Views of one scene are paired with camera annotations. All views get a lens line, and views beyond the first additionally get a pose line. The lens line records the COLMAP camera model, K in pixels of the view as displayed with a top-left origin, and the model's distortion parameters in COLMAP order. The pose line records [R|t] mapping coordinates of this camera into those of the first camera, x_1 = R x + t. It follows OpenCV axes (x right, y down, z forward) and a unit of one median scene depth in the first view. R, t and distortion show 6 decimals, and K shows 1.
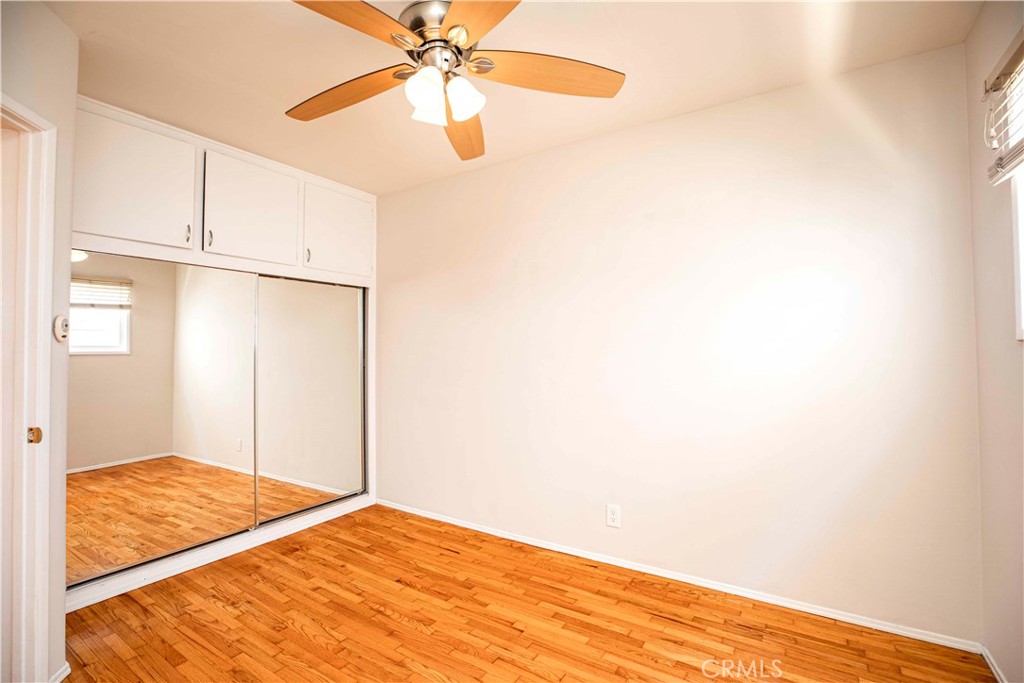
lens RADIAL K [[467.8, 0, 510.9], [0, 467.8, 340.4], [0, 0, 1]] dist [-0.041810, 0.012106]
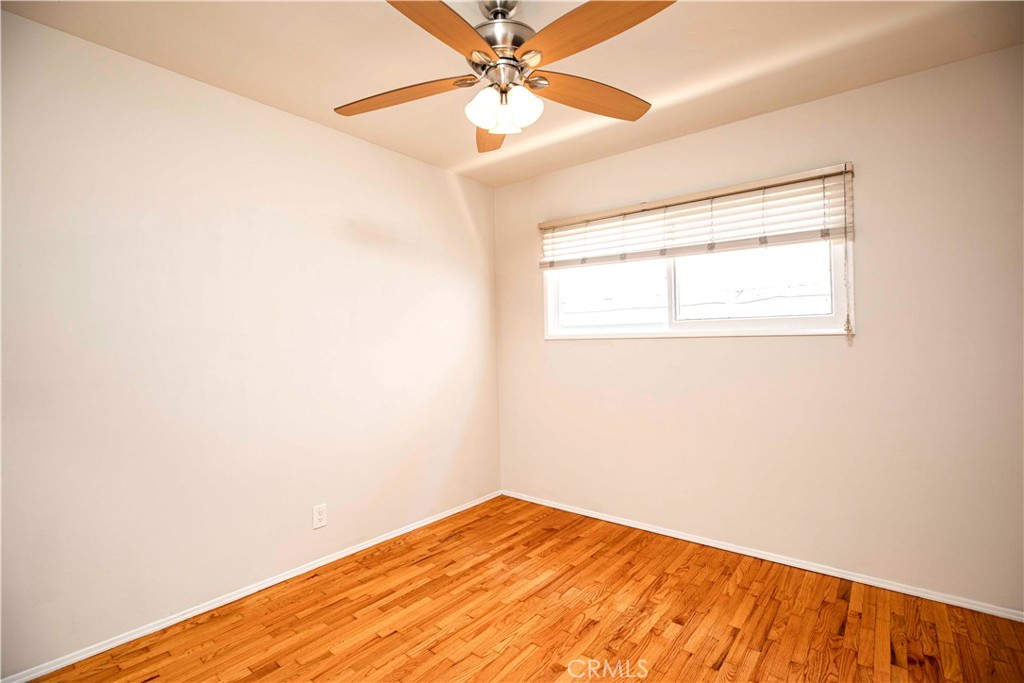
lens RADIAL K [[467.8, 0, 510.9], [0, 467.8, 340.4], [0, 0, 1]] dist [-0.041810, 0.012106]
pose [[0.111066, 0.009259, 0.993770, -0.822497], [-0.006236, 0.999943, -0.008620, 0.016496], [-0.993794, -0.005240, 0.111117, 0.577872]]
